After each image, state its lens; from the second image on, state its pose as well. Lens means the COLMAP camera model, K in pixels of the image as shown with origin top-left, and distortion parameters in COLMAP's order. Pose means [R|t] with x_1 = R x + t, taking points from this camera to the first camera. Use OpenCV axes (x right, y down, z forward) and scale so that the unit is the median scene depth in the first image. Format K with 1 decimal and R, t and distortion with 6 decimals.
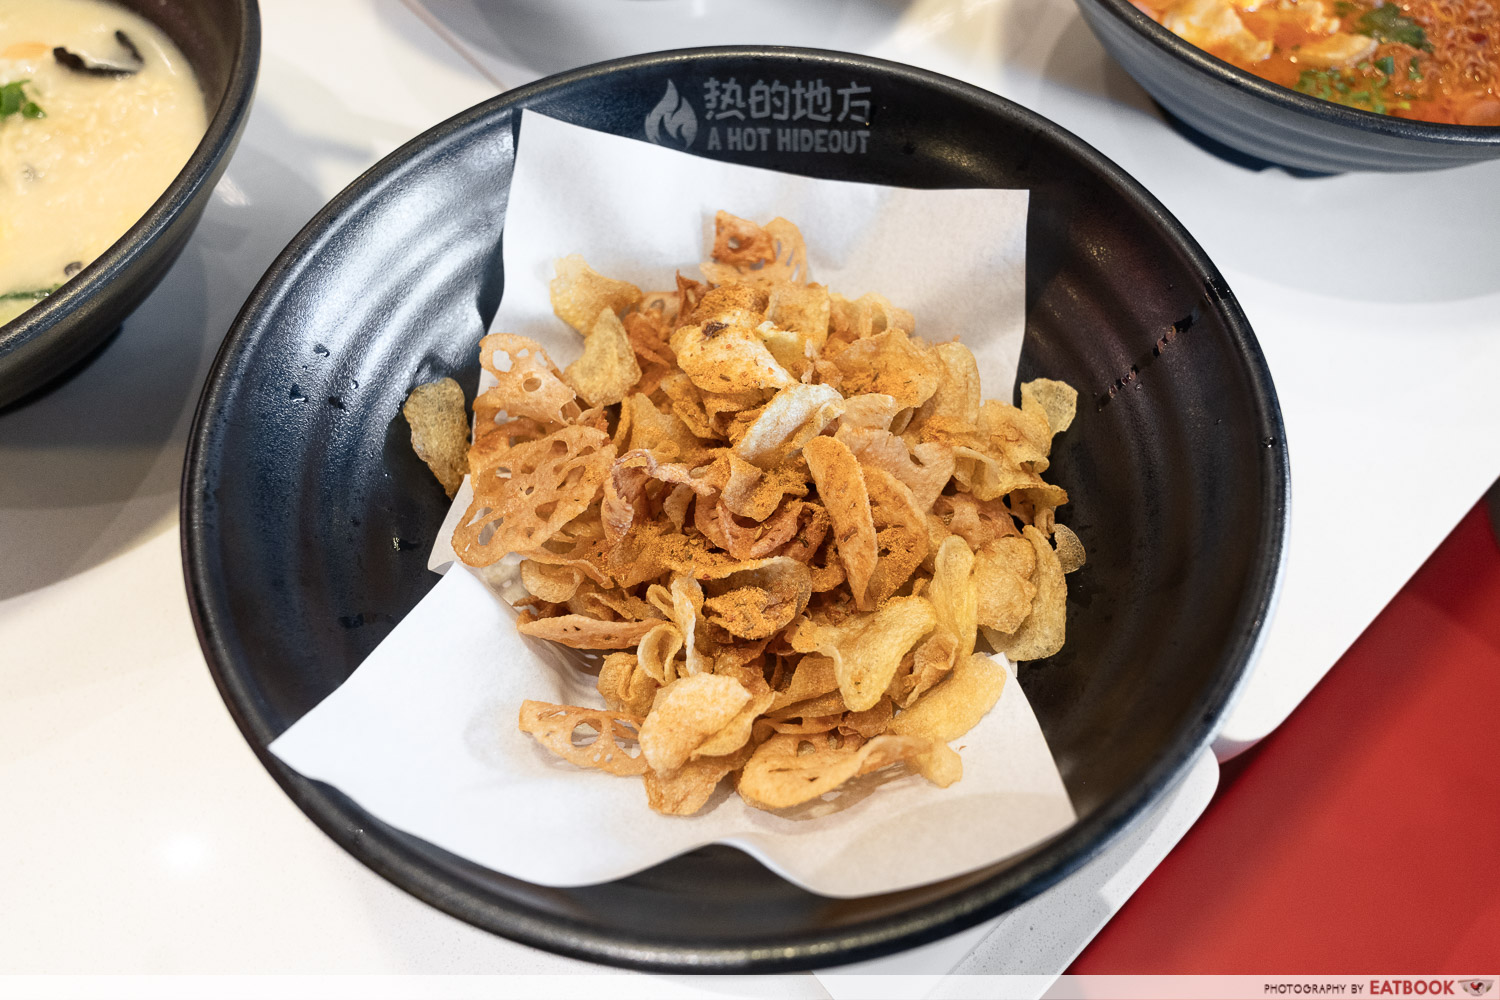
lens RADIAL K [[1165.6, 0, 801.6], [0, 1165.6, 502.3], [0, 0, 1]] dist [-0.024733, 0.000088]
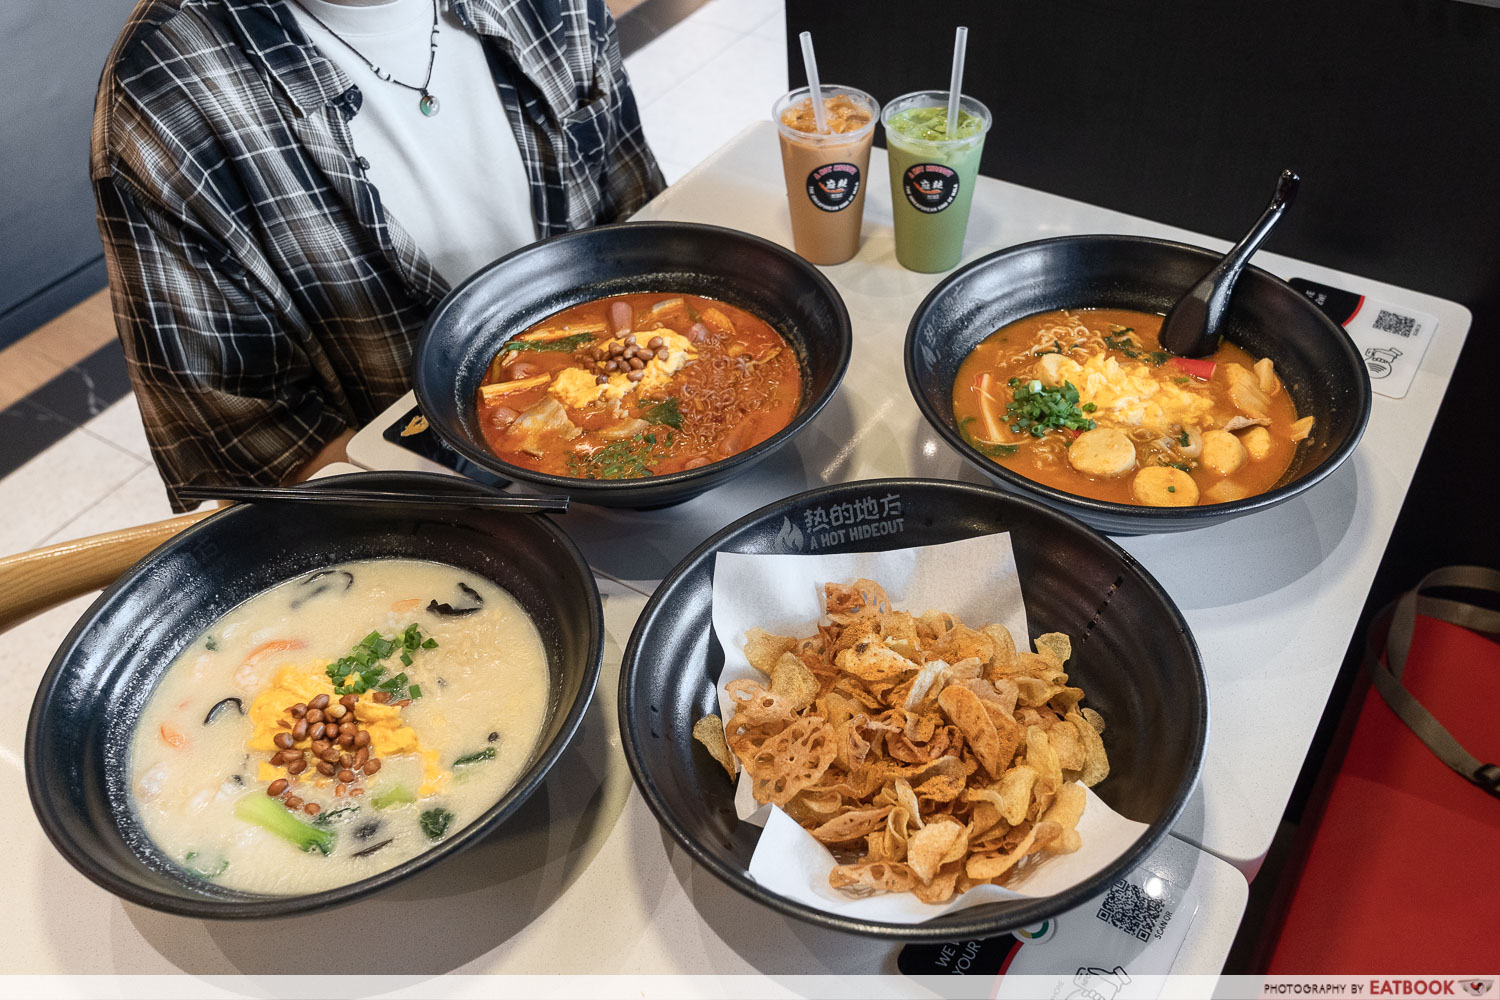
lens RADIAL K [[1165.6, 0, 801.6], [0, 1165.6, 502.3], [0, 0, 1]] dist [-0.024733, 0.000088]
pose [[0.970810, -0.218687, 0.098508, -0.291703], [0.237985, 0.929389, -0.282133, 0.121534], [-0.029853, 0.297341, 0.954305, -0.735163]]
